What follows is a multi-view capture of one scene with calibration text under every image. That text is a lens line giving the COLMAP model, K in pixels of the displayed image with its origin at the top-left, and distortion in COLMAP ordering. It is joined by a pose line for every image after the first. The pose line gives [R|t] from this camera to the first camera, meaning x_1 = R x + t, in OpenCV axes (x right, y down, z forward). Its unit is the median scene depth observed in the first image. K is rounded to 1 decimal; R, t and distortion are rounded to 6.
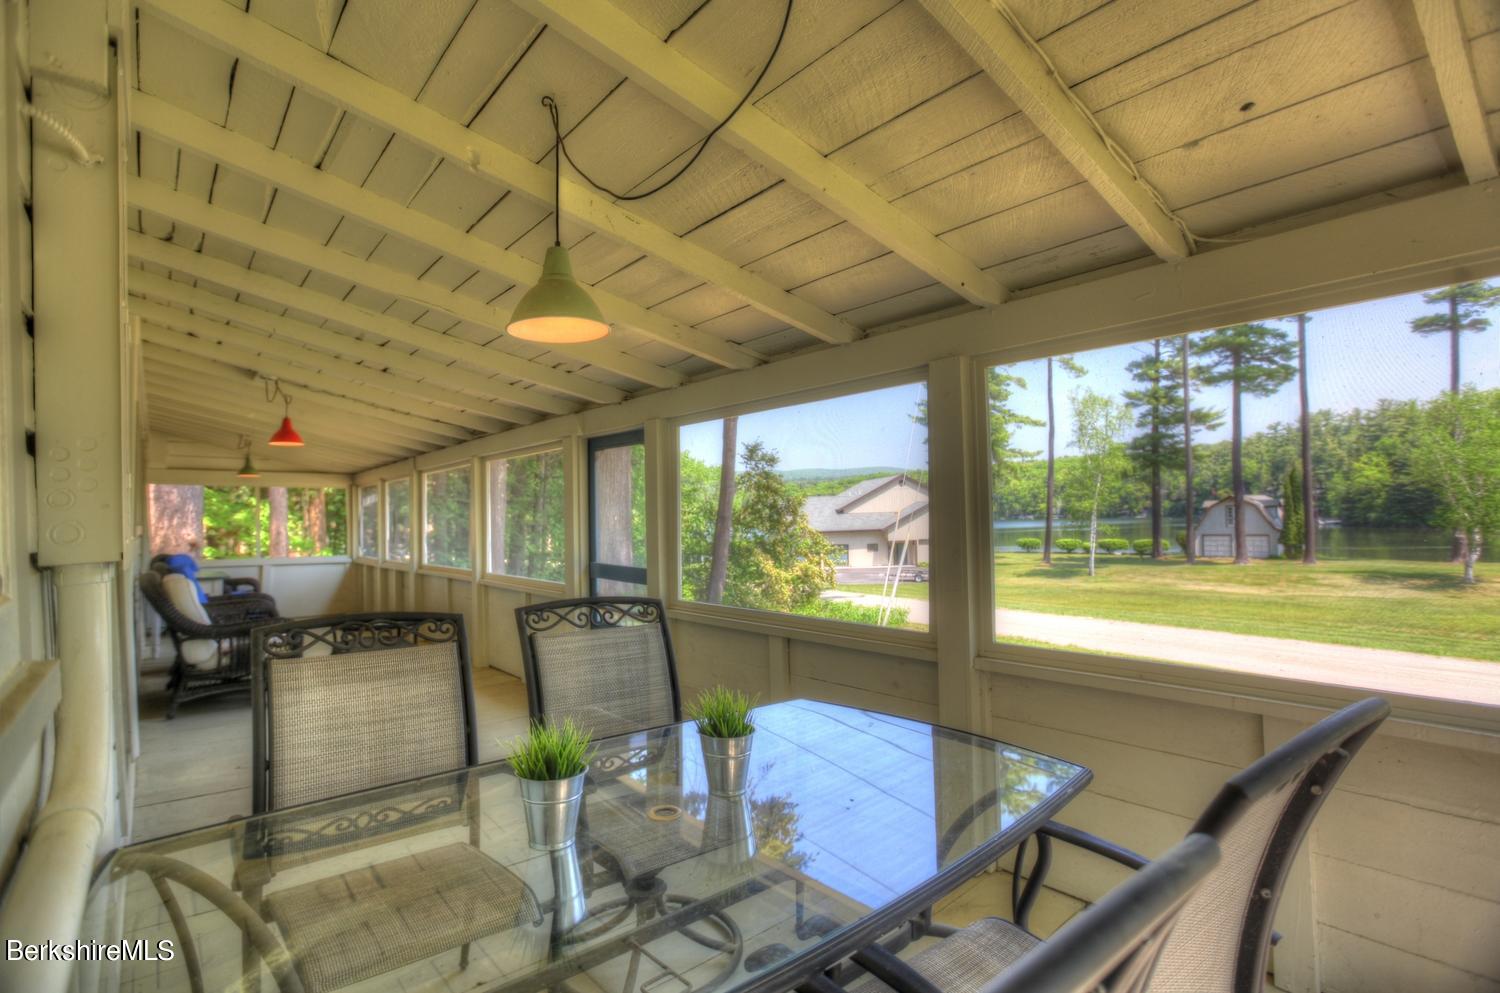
lens RADIAL K [[723.3, 0, 746.5], [0, 723.3, 488.8], [0, 0, 1]] dist [-0.016990, 0.004684]
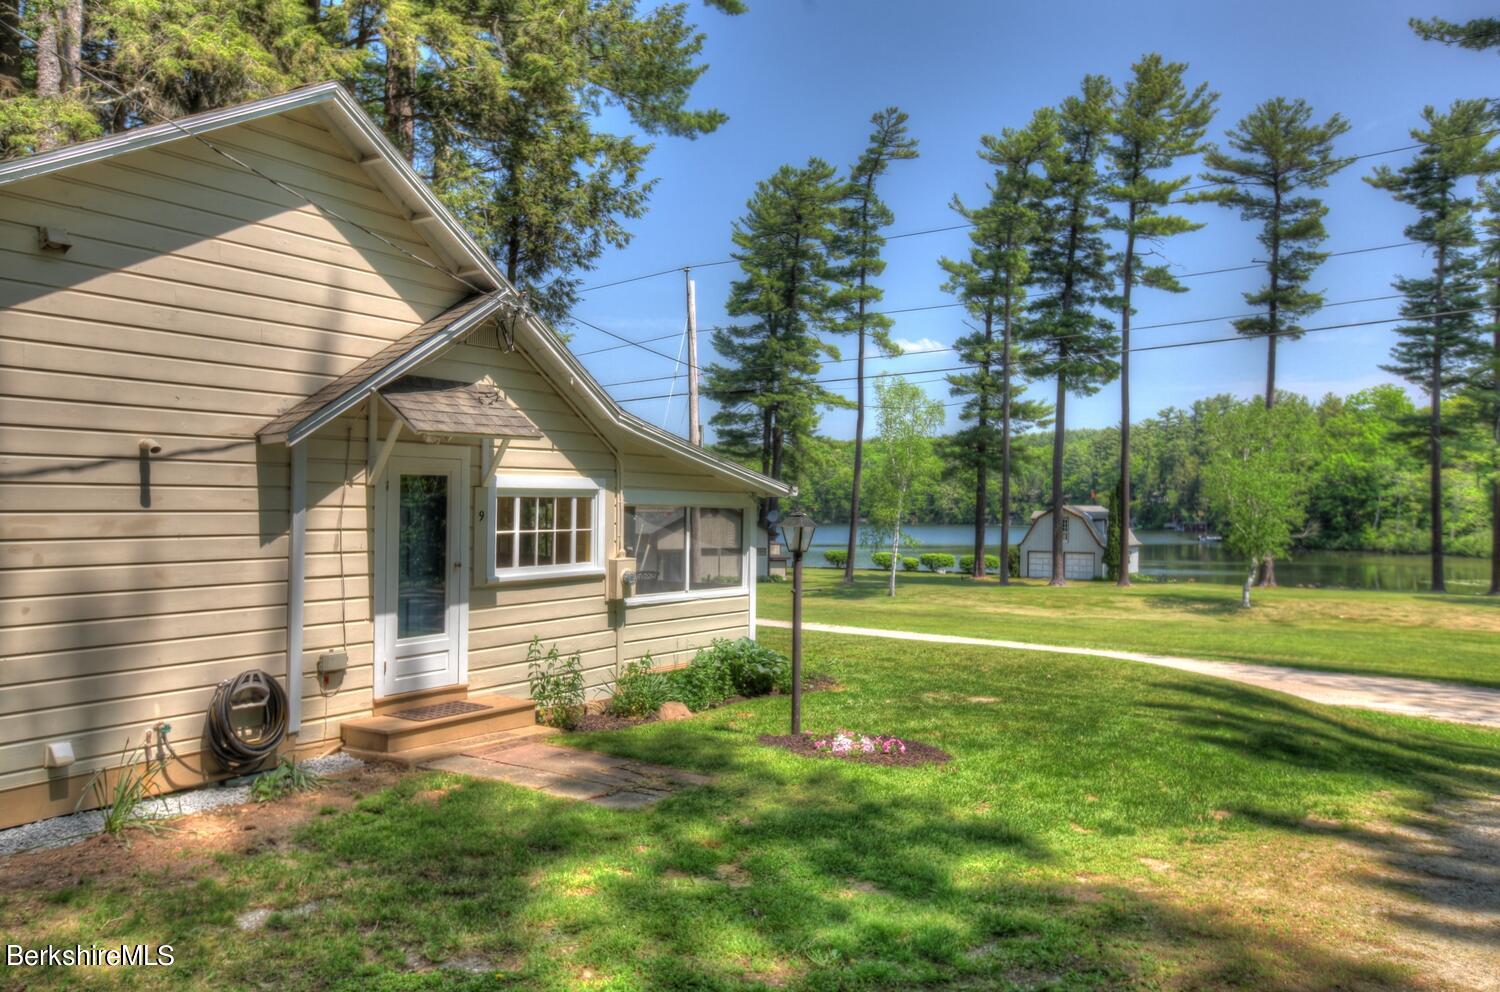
lens RADIAL K [[1087.3, 0, 758.1], [0, 1087.3, 481.3], [0, 0, 1]] dist [-0.015573, 0.048757]
pose [[0.961490, 0.039148, 0.272038, -0.022120], [-0.042025, 0.999105, 0.004755, -0.012590], [-0.271609, -0.016004, 0.962275, -0.167301]]
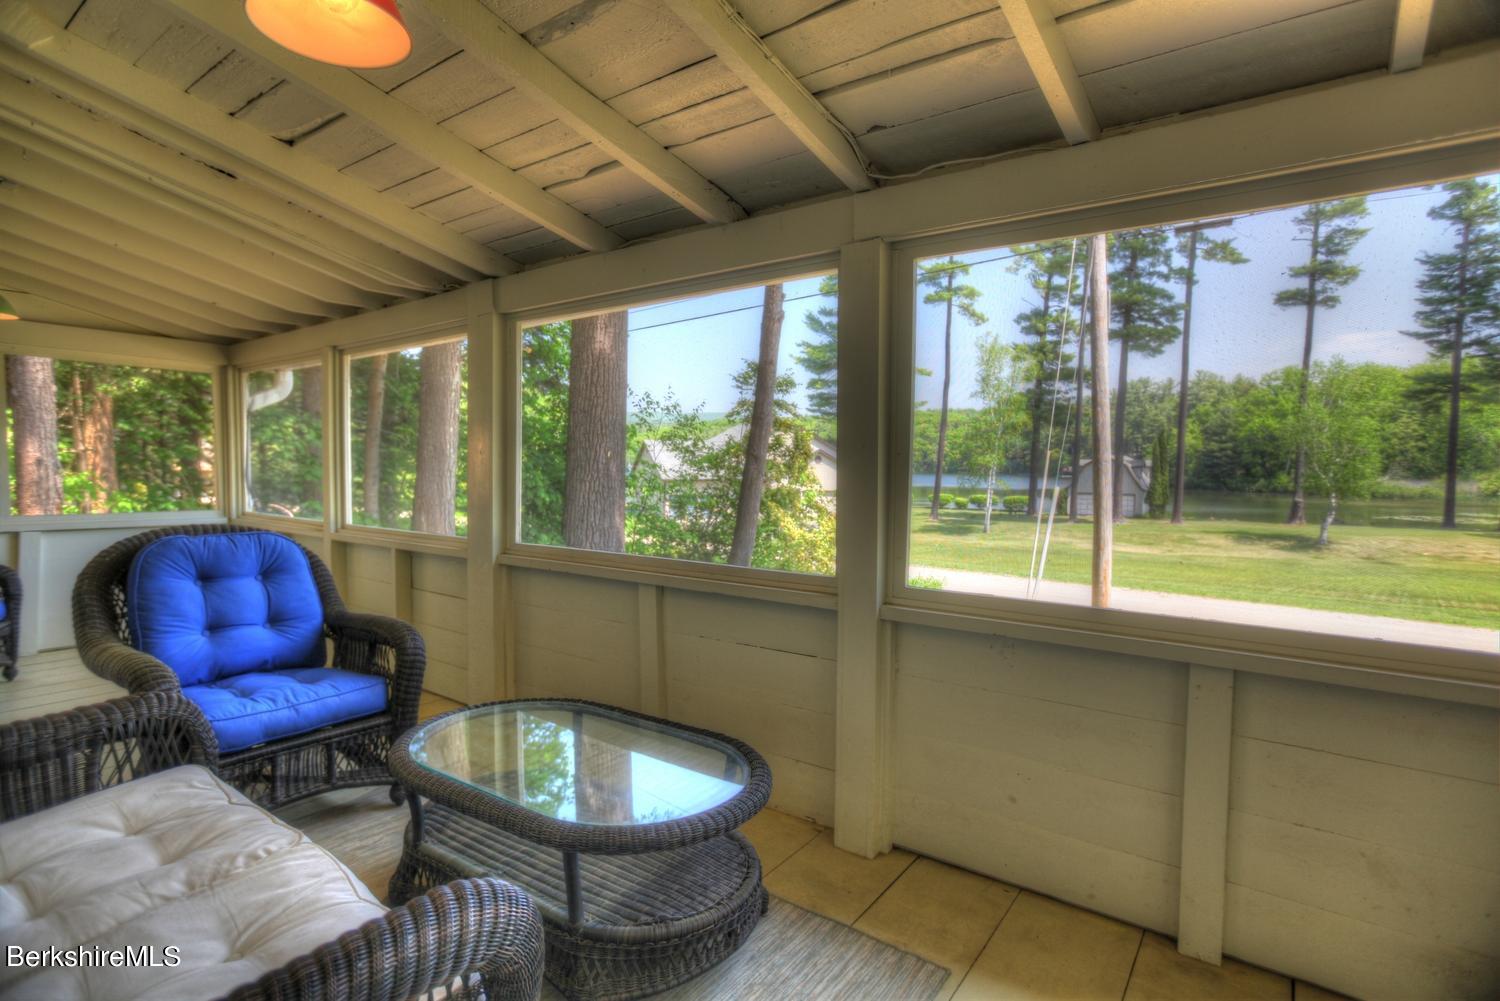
lens RADIAL K [[776.0, 0, 760.2], [0, 776.0, 494.3], [0, 0, 1]] dist [-0.025612, 0.006181]
pose [[0.974095, 0.021585, 0.225106, -0.045404], [-0.039102, 0.996517, 0.073648, 0.004271], [-0.222732, -0.080543, 0.971547, 0.058971]]
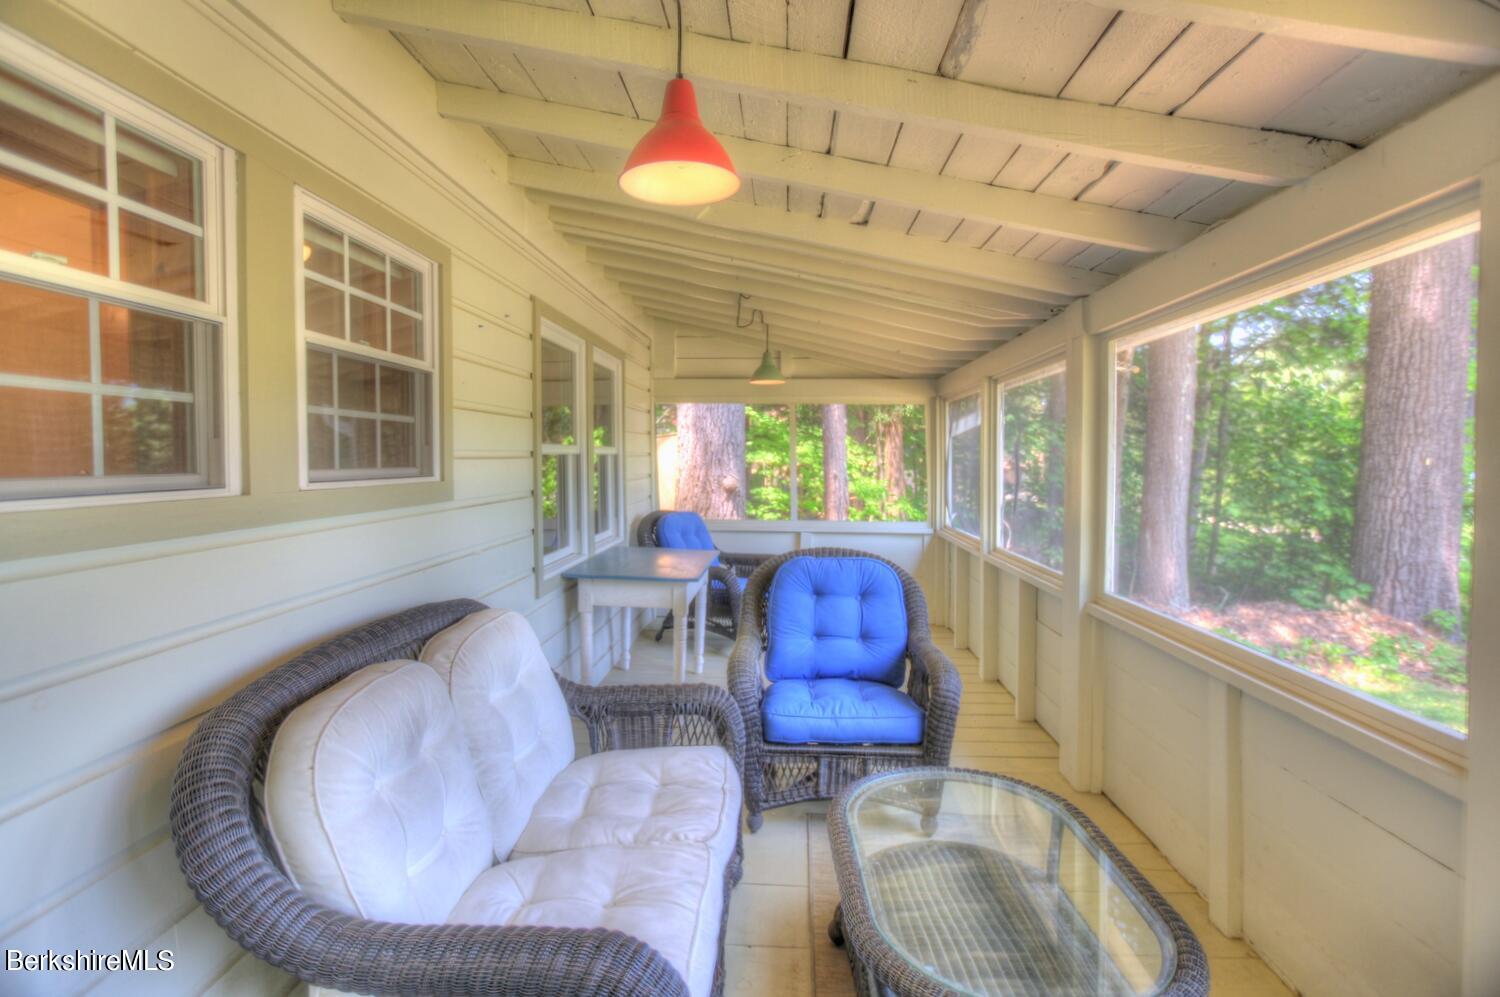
lens RADIAL K [[776.0, 0, 703.8], [0, 776.0, 495.7], [0, 0, 1]] dist [-0.025612, 0.006181]
pose [[0.699261, 0.052509, -0.712936, -0.034594], [0.018053, 0.995684, 0.091040, 0.001822], [0.714639, -0.076531, 0.695295, 0.064390]]
